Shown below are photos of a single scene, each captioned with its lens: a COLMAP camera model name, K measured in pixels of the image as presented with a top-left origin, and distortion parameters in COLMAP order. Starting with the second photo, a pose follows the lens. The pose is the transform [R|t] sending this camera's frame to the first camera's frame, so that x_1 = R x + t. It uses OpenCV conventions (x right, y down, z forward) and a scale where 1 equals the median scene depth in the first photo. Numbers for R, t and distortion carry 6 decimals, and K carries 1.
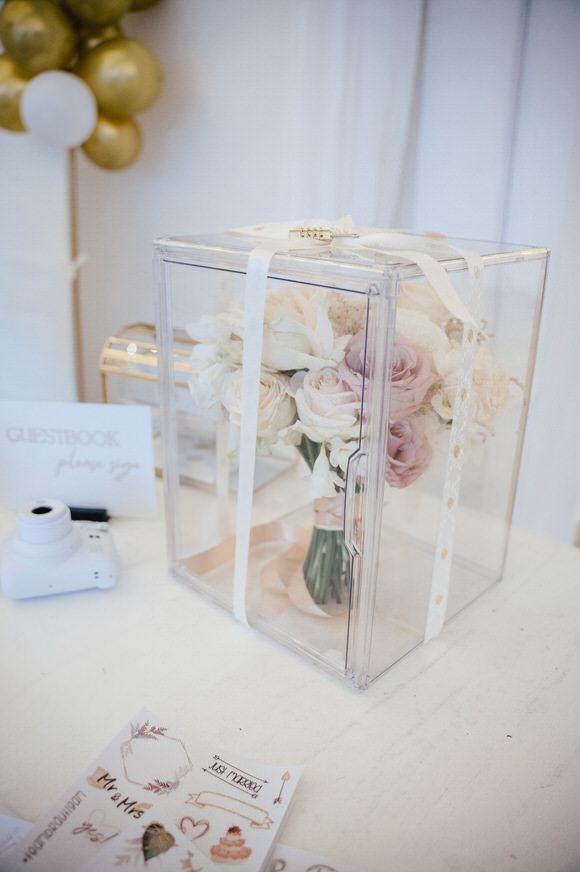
lens RADIAL K [[745.8, 0, 290.0], [0, 745.8, 436.0], [0, 0, 1]] dist [-0.137990, 0.132708]
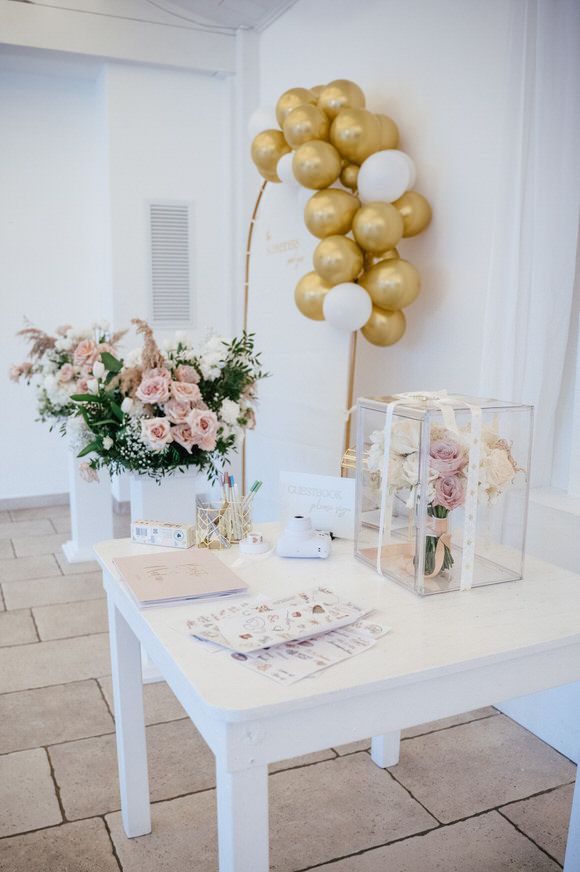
lens RADIAL K [[745.8, 0, 290.0], [0, 745.8, 436.0], [0, 0, 1]] dist [-0.137990, 0.132708]
pose [[0.925890, 0.053622, -0.373967, 0.368742], [-0.129103, 0.975192, -0.179812, 0.222400], [0.355048, 0.214767, 0.909844, -0.872624]]
